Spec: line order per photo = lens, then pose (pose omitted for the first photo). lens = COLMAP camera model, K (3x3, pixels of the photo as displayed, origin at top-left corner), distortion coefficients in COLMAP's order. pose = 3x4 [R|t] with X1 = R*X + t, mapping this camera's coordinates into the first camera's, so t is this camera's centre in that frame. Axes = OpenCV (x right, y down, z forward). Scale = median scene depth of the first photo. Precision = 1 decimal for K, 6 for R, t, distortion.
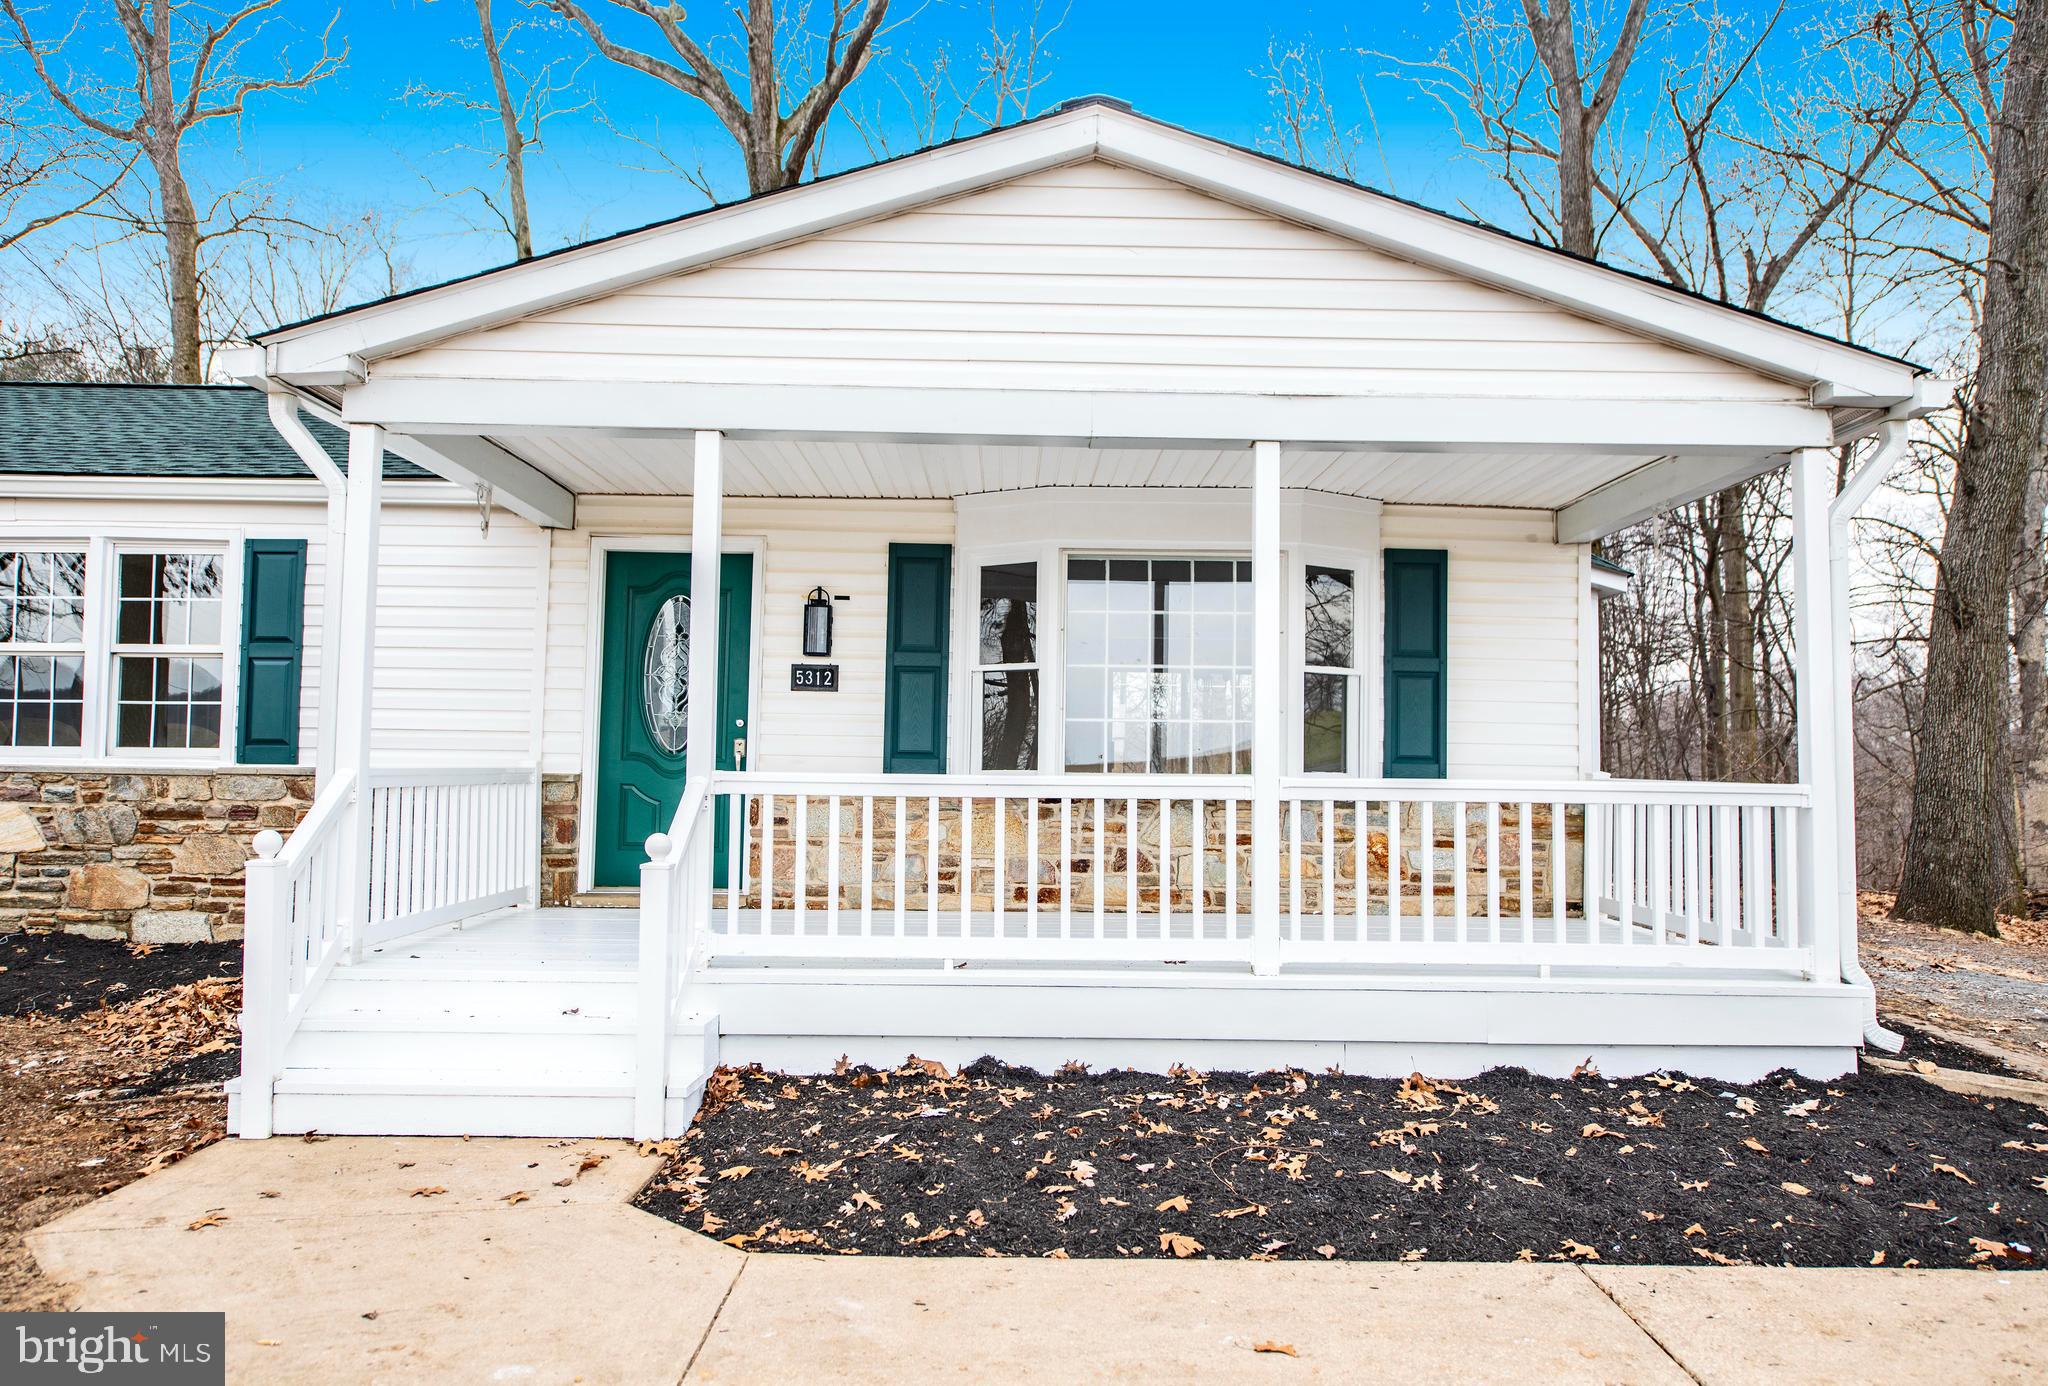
lens RADIAL K [[1404.2, 0, 1024.7], [0, 1404.2, 695.1], [0, 0, 1]] dist [-0.000423, 0.001135]
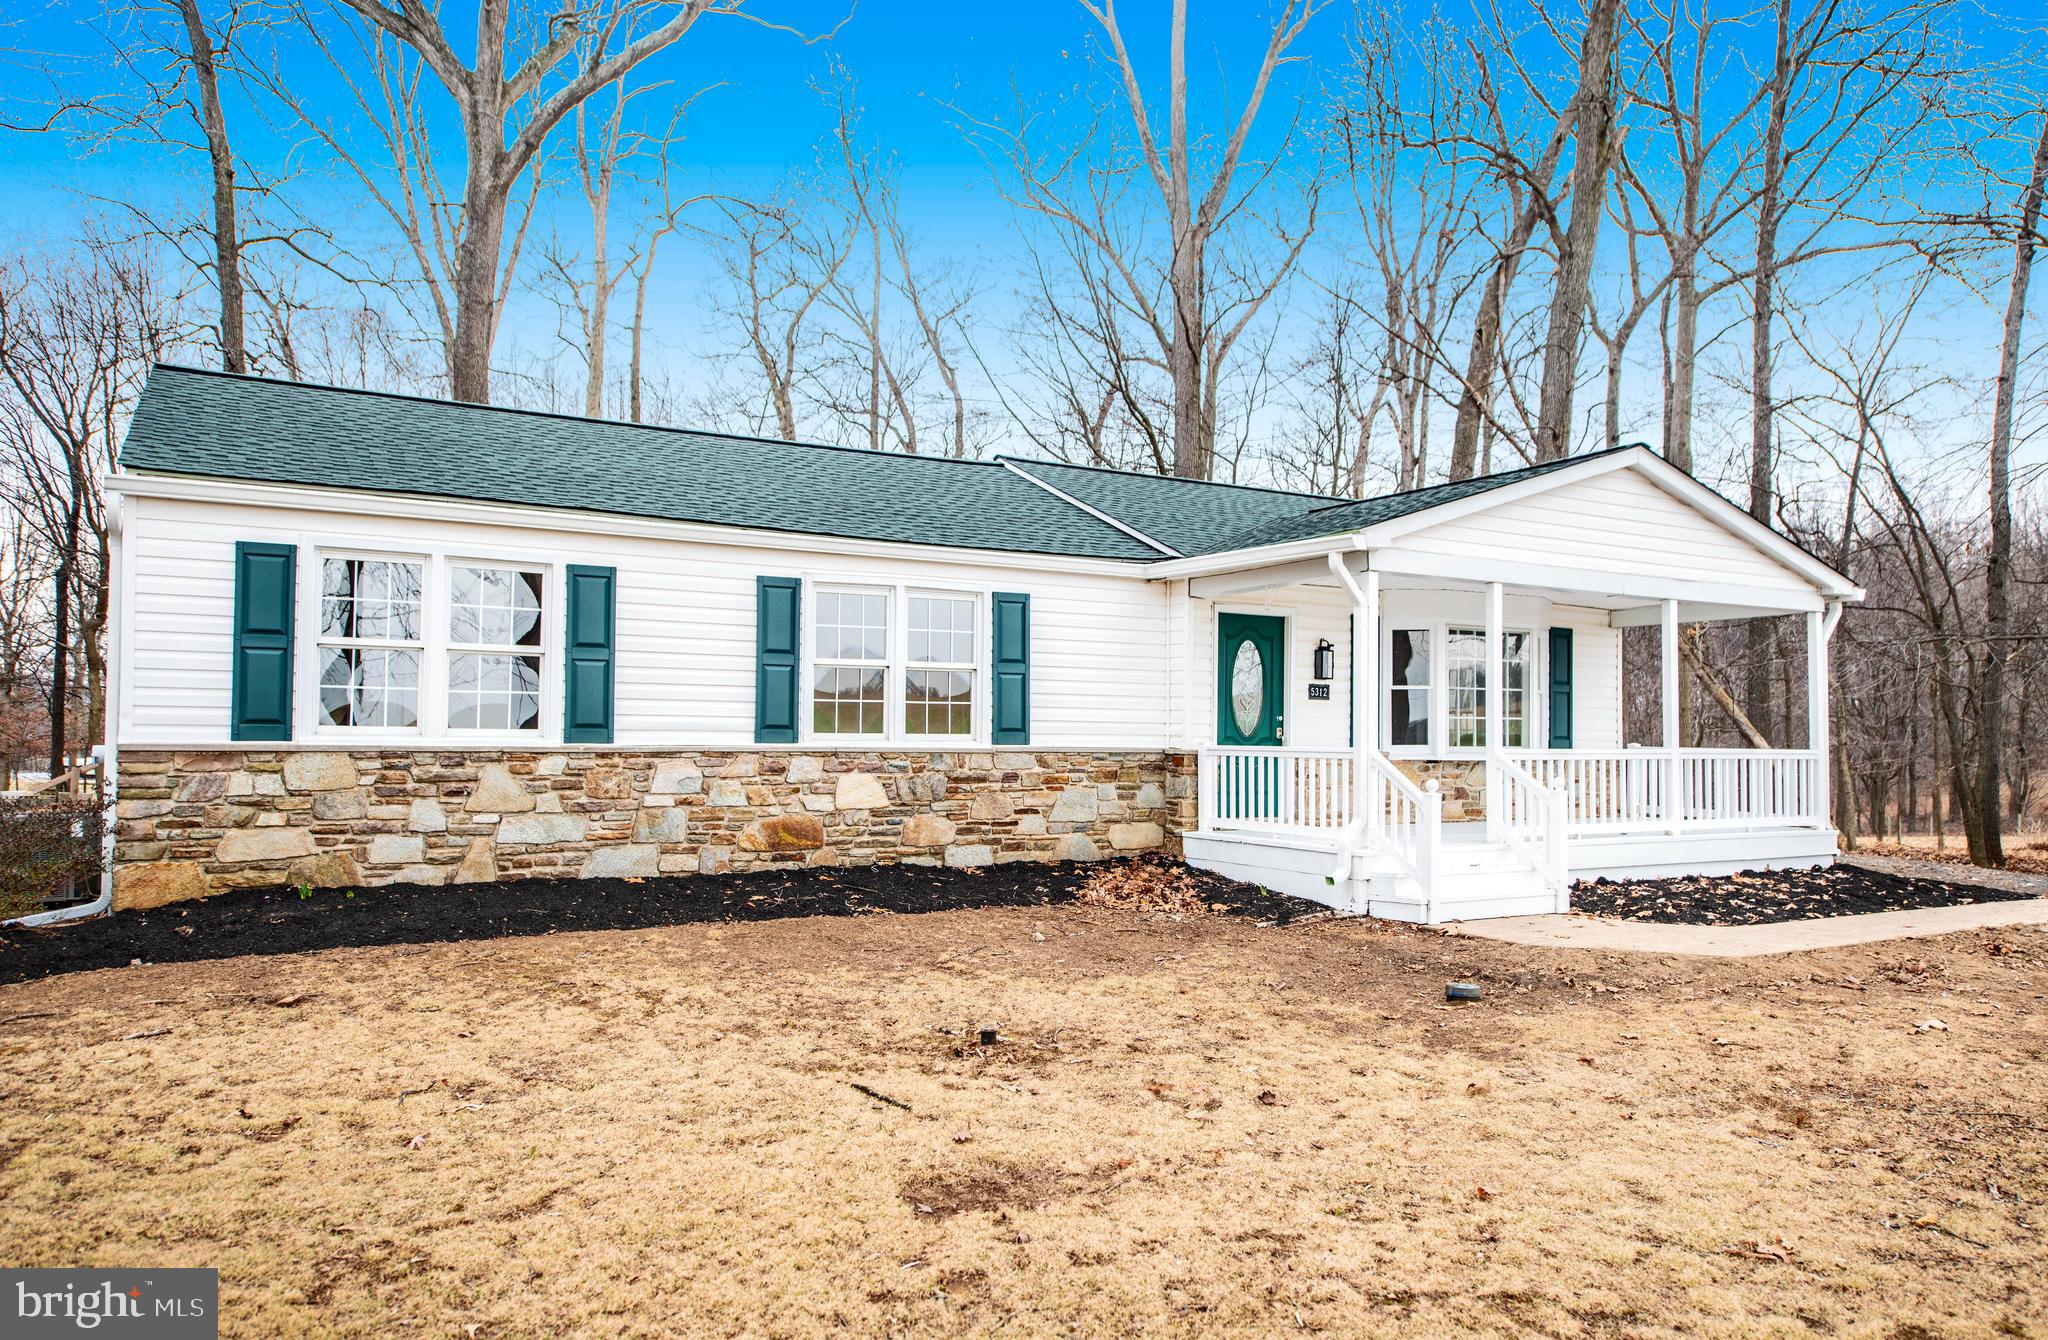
lens RADIAL K [[1437.0, 0, 1082.8], [0, 1437.0, 685.3], [0, 0, 1]] dist [0.000128, 0.001307]
pose [[0.861236, 0.013064, 0.508037, -1.283508], [-0.023421, 0.999628, 0.013999, -0.037976], [-0.507665, -0.023955, 0.861221, -0.357563]]
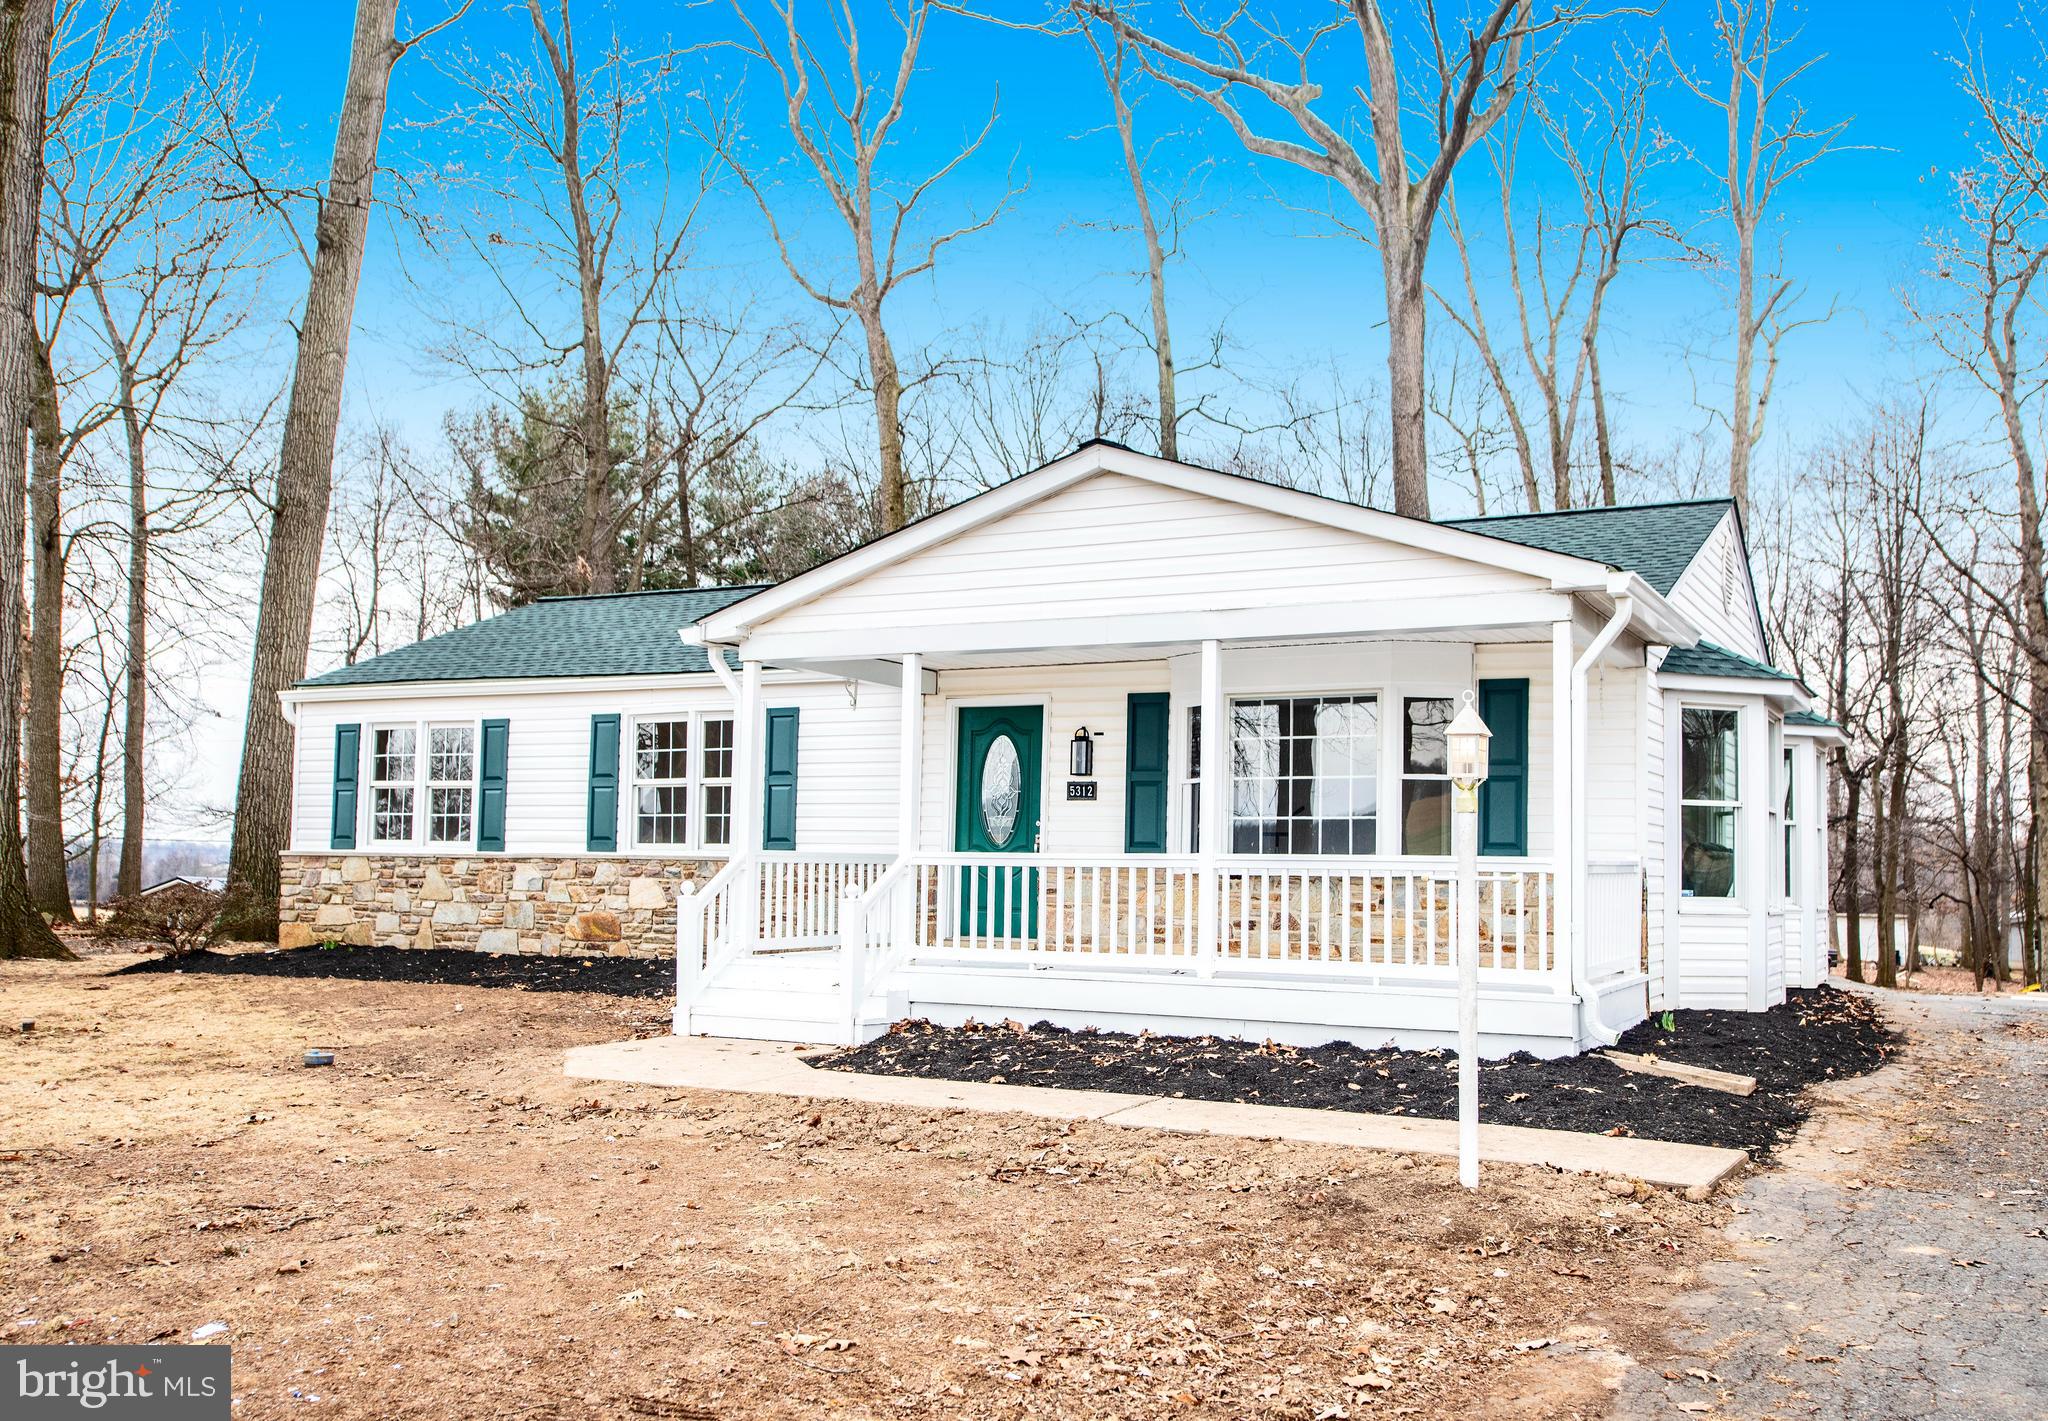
lens RADIAL K [[1760.8, 0, 1106.2], [0, 1760.8, 762.1], [0, 0, 1]] dist [0.004531, -0.008361]
pose [[0.887502, -0.028750, -0.459906, 0.692329], [0.021656, 0.999551, -0.020694, -0.004113], [0.460294, 0.008406, 0.887727, -0.570387]]
